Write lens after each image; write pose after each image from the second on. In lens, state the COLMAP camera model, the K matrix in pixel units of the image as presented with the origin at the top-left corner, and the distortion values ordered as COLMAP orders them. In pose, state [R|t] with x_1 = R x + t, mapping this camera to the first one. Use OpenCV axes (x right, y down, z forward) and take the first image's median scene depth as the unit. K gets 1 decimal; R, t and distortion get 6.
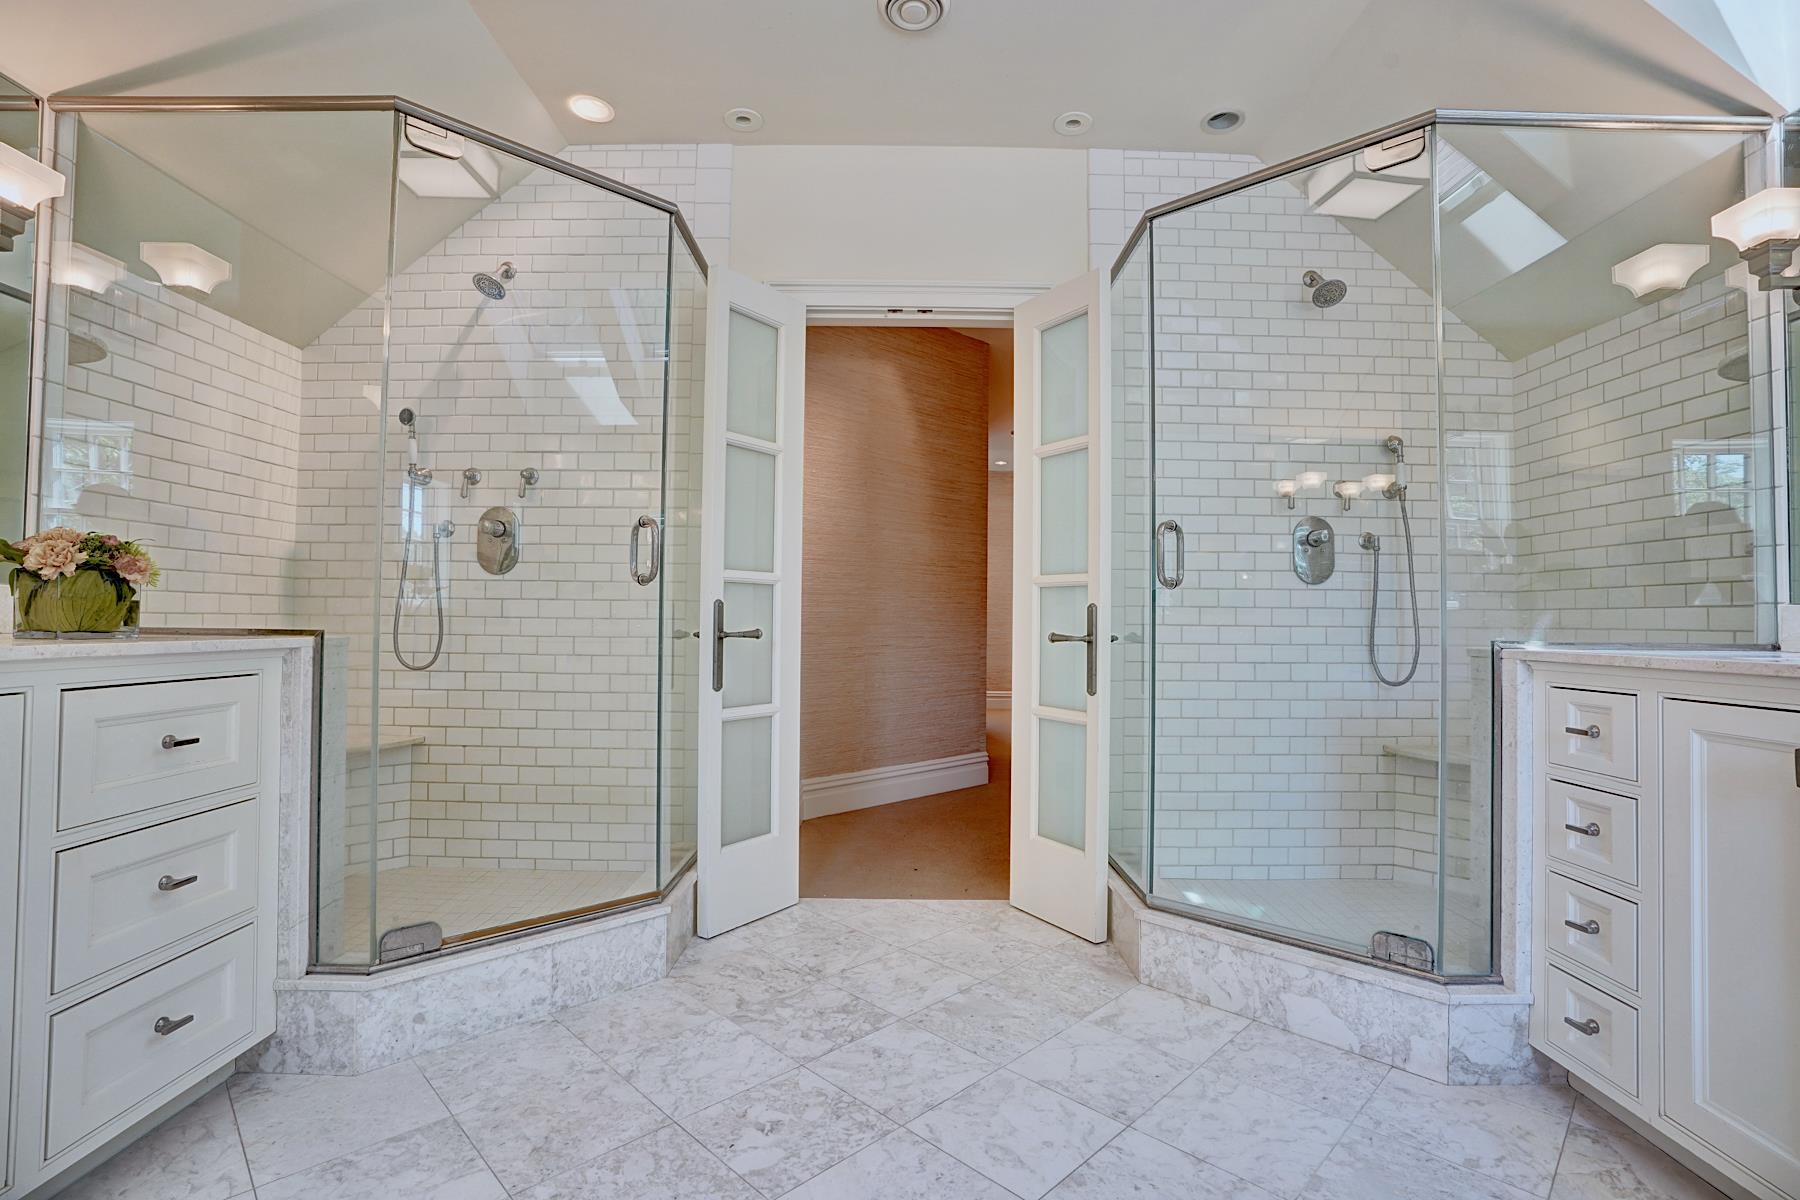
lens RADIAL K [[819.6, 0, 902.2], [0, 819.6, 596.4], [0, 0, 1]] dist [-0.064925, 0.022538]
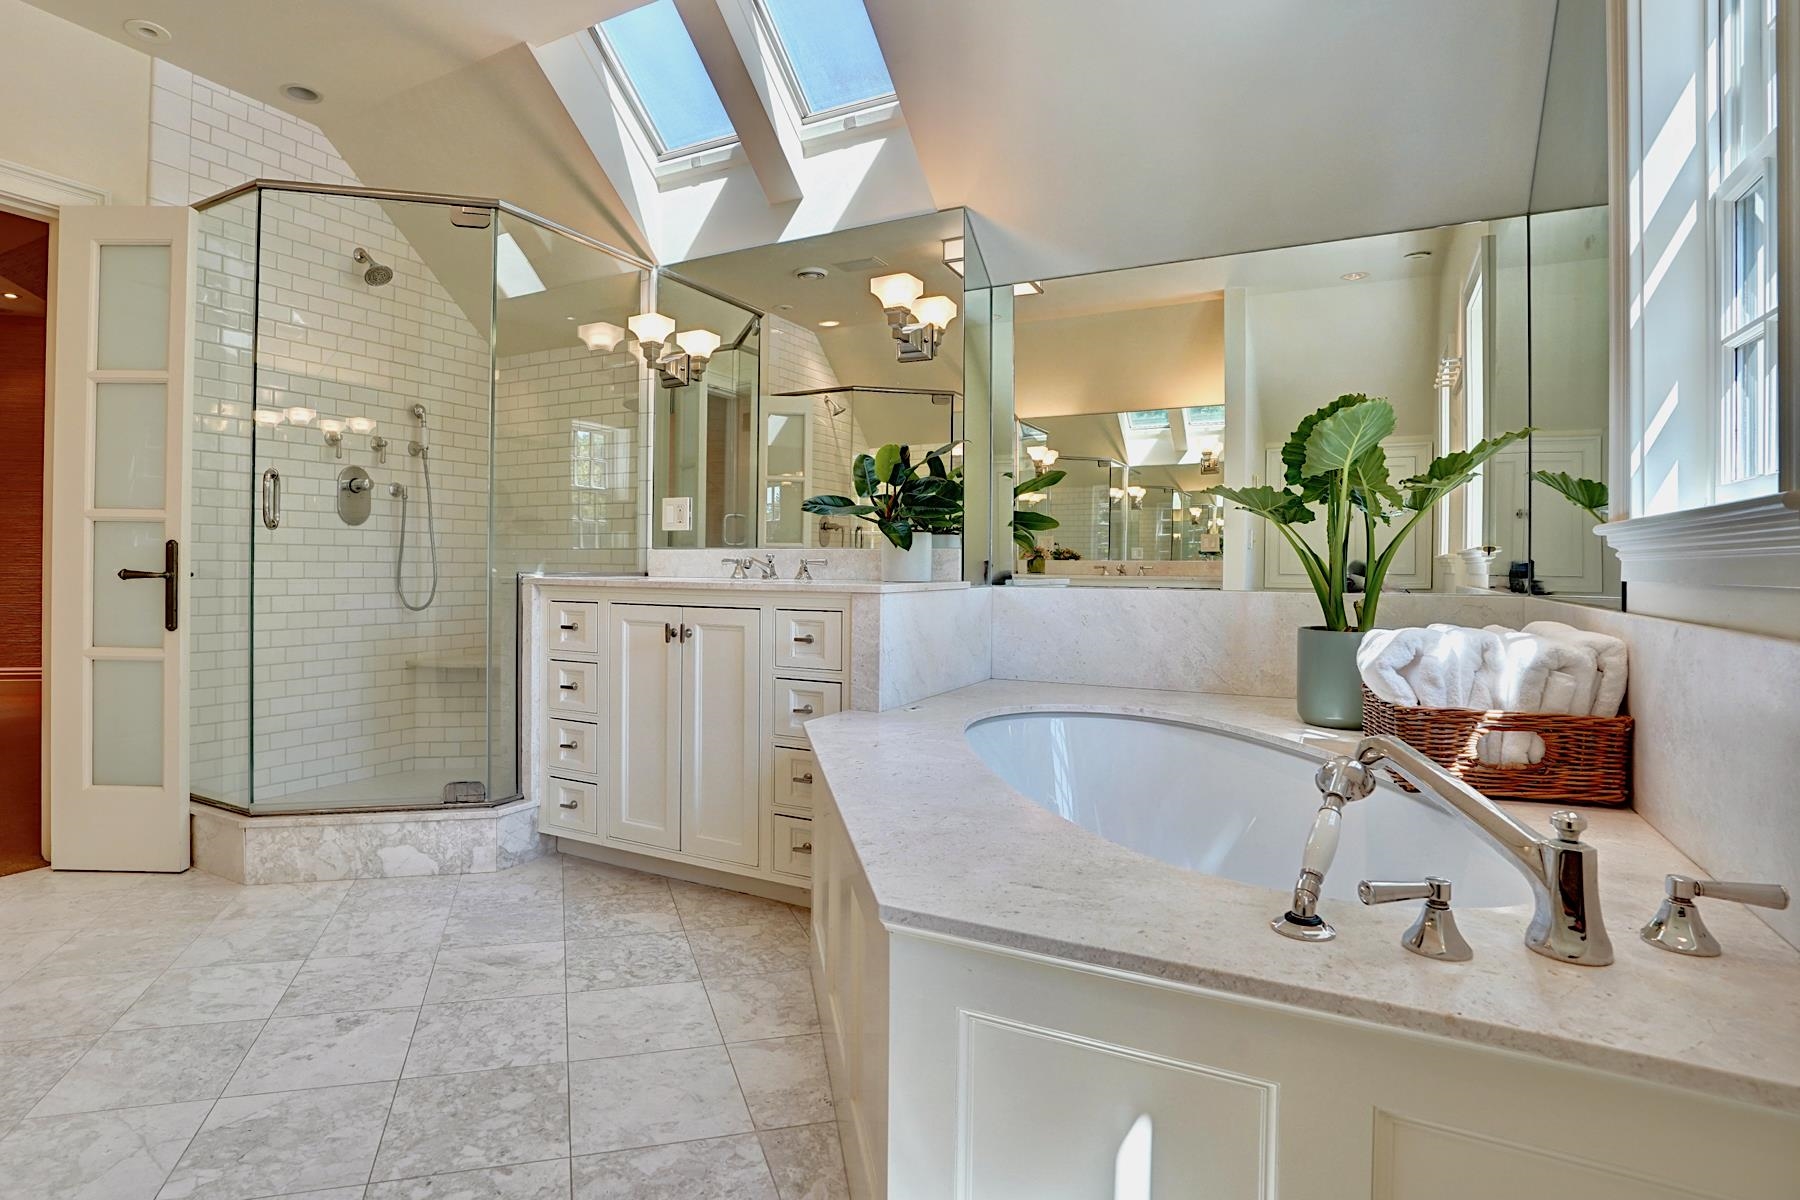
lens RADIAL K [[833.7, 0, 895.9], [0, 833.7, 592.1], [0, 0, 1]] dist [-0.052392, 0.020797]
pose [[0.394331, -0.035001, 0.918301, -0.360217], [-0.035348, 0.997957, 0.053216, -0.012686], [-0.918288, -0.053445, 0.392289, -0.235154]]
